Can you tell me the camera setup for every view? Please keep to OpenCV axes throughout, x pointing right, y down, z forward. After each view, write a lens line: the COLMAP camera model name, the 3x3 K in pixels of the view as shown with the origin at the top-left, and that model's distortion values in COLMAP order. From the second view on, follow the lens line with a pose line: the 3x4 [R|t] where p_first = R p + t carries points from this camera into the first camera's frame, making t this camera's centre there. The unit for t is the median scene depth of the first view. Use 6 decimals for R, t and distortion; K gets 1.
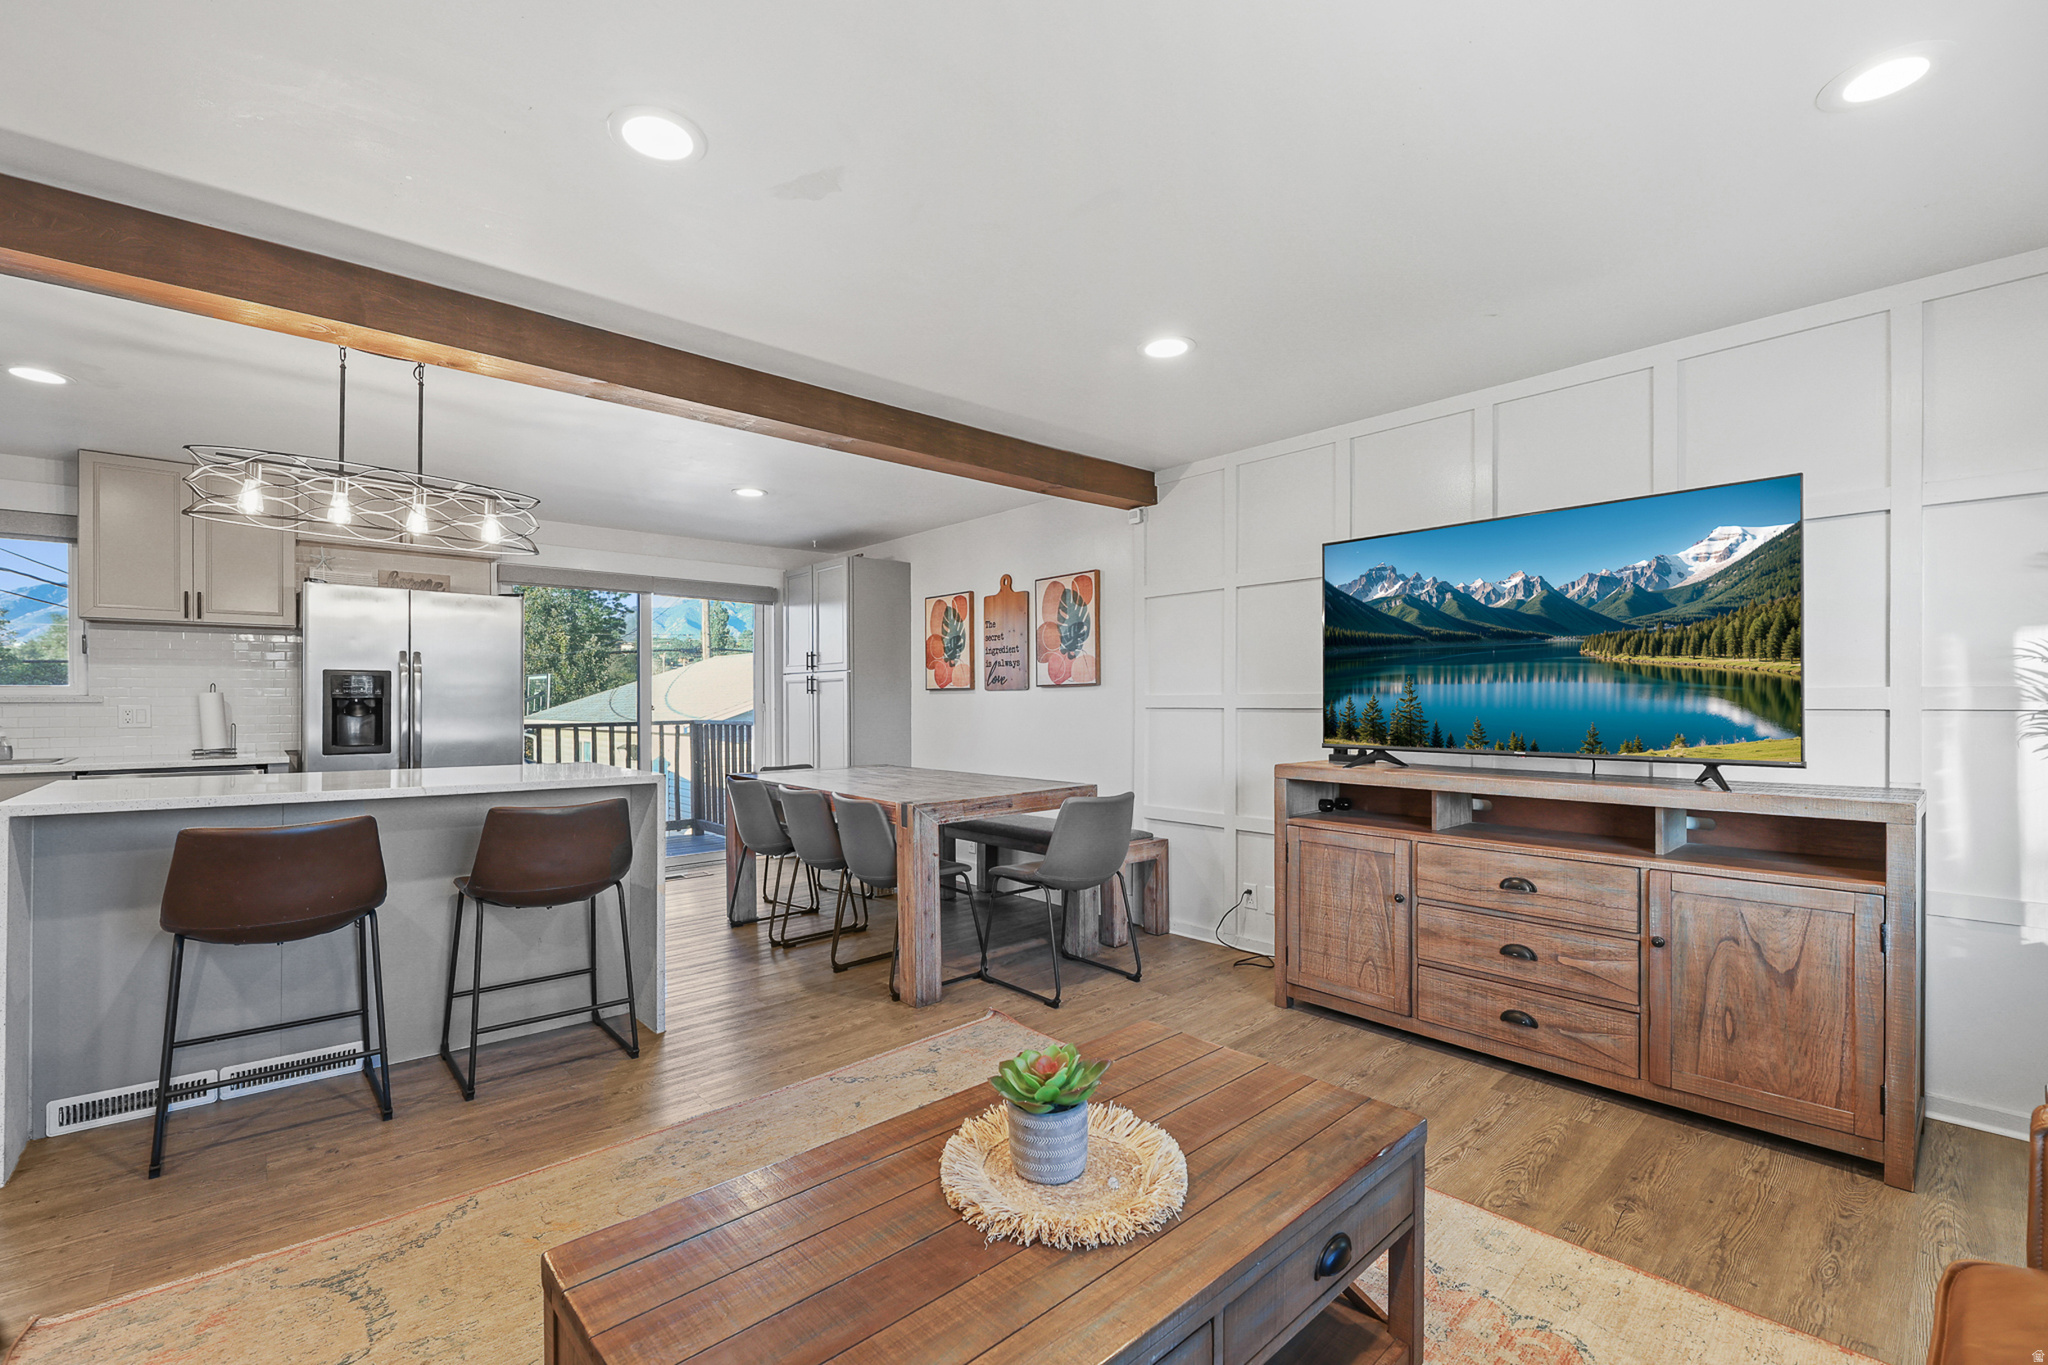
lens RADIAL K [[832.3, 0, 970.4], [0, 832.3, 703.4], [0, 0, 1]] dist [0.002747, 0.000091]
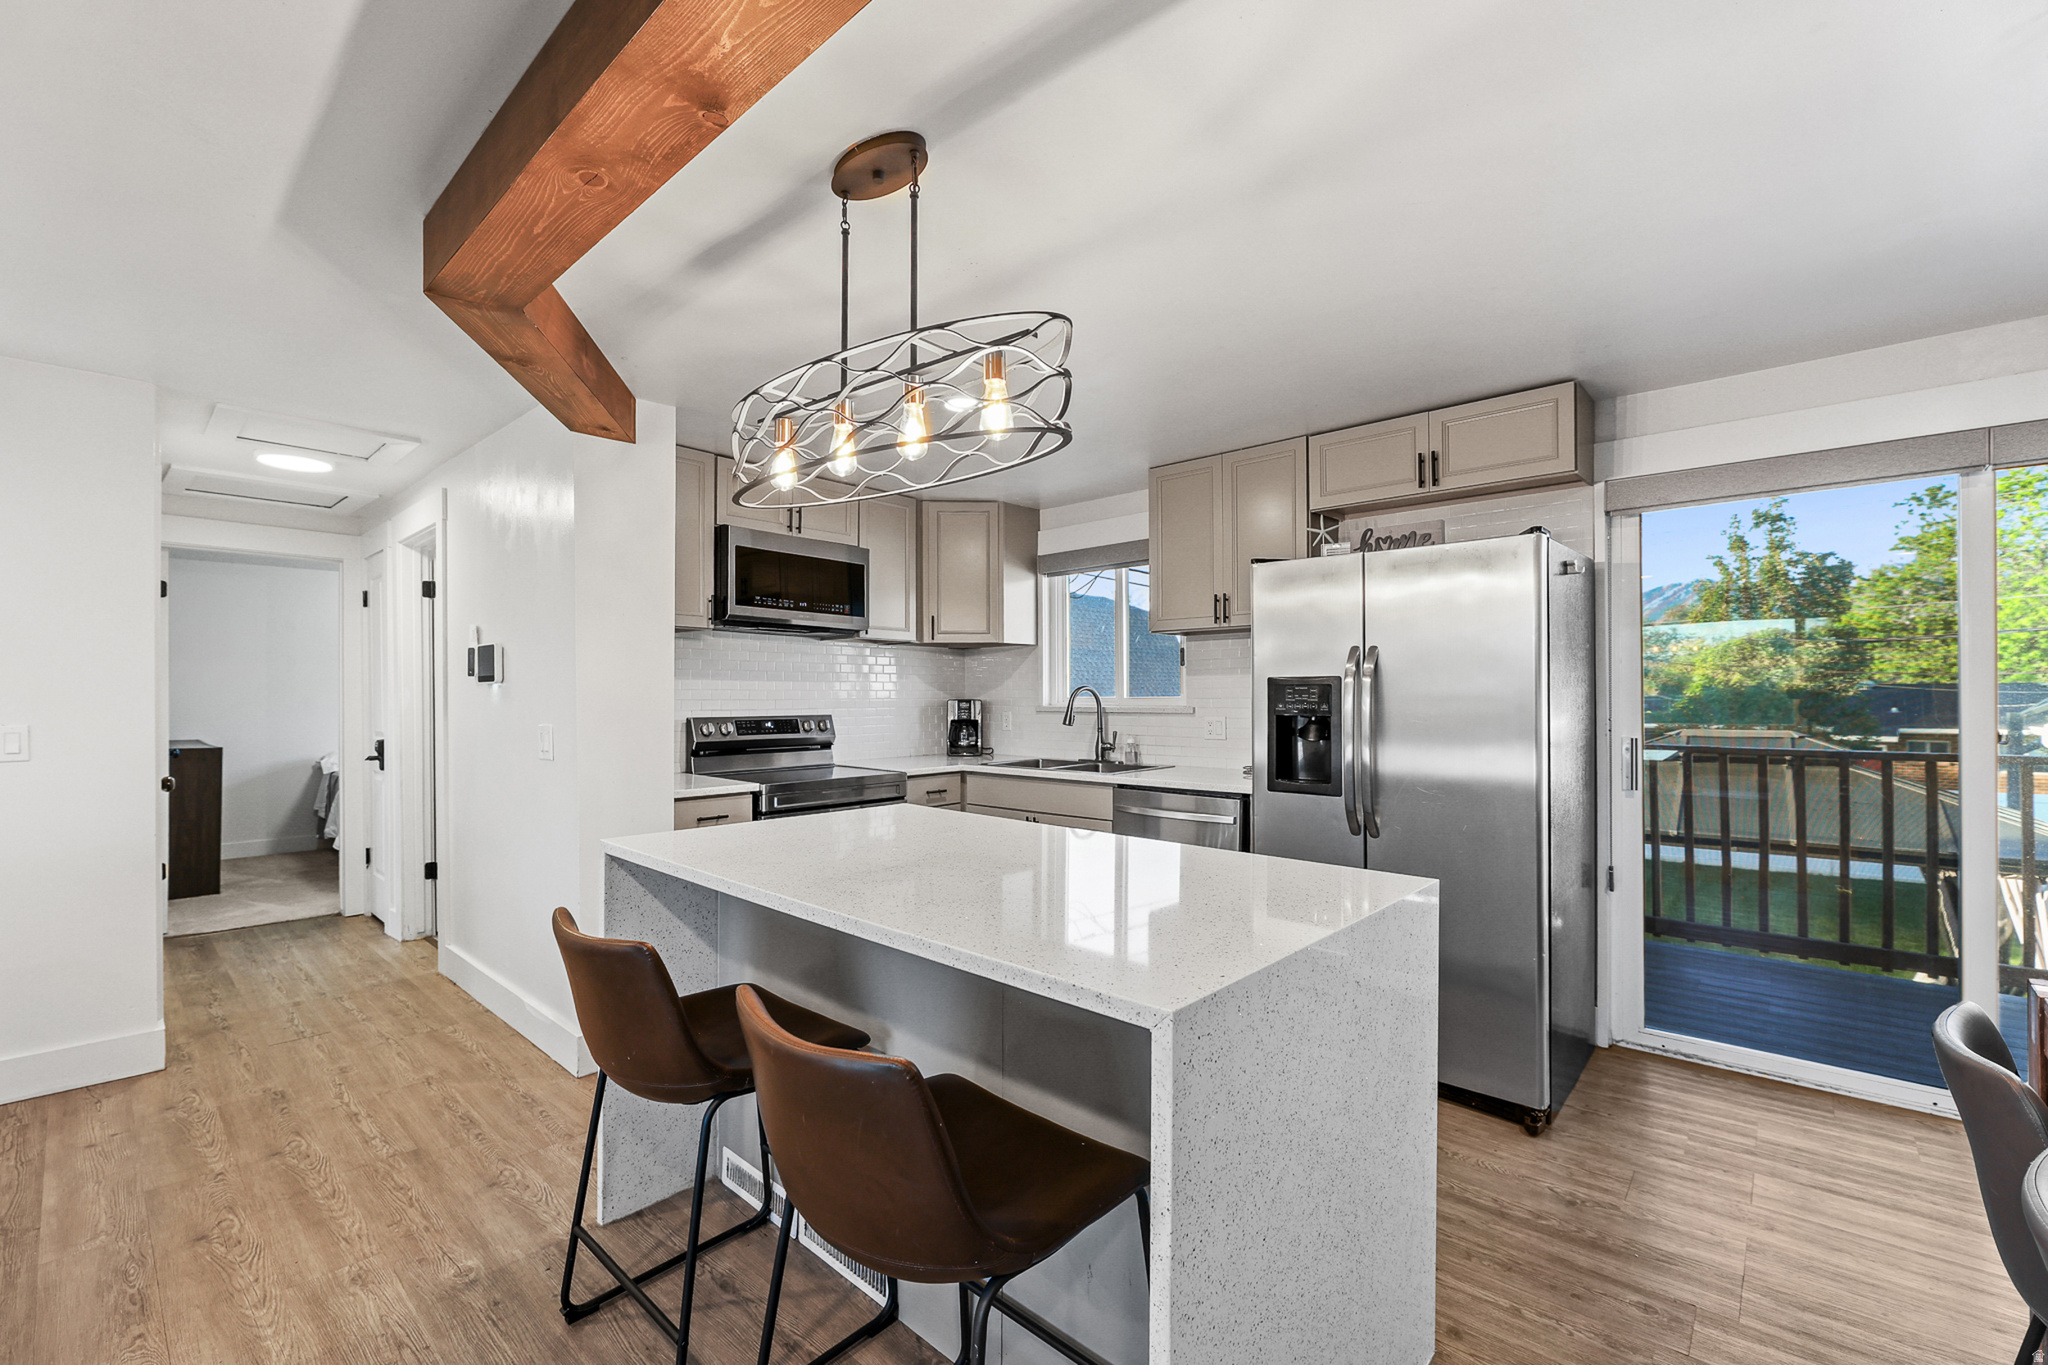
lens RADIAL K [[864.8, 0, 1080.4], [0, 864.8, 695.4], [0, 0, 1]] dist [0.001784, -0.003717]
pose [[0.165972, 0.004208, -0.986122, -0.028169], [-0.001723, 0.999991, 0.003977, -0.021445], [0.986129, 0.001039, 0.165977, 0.558156]]
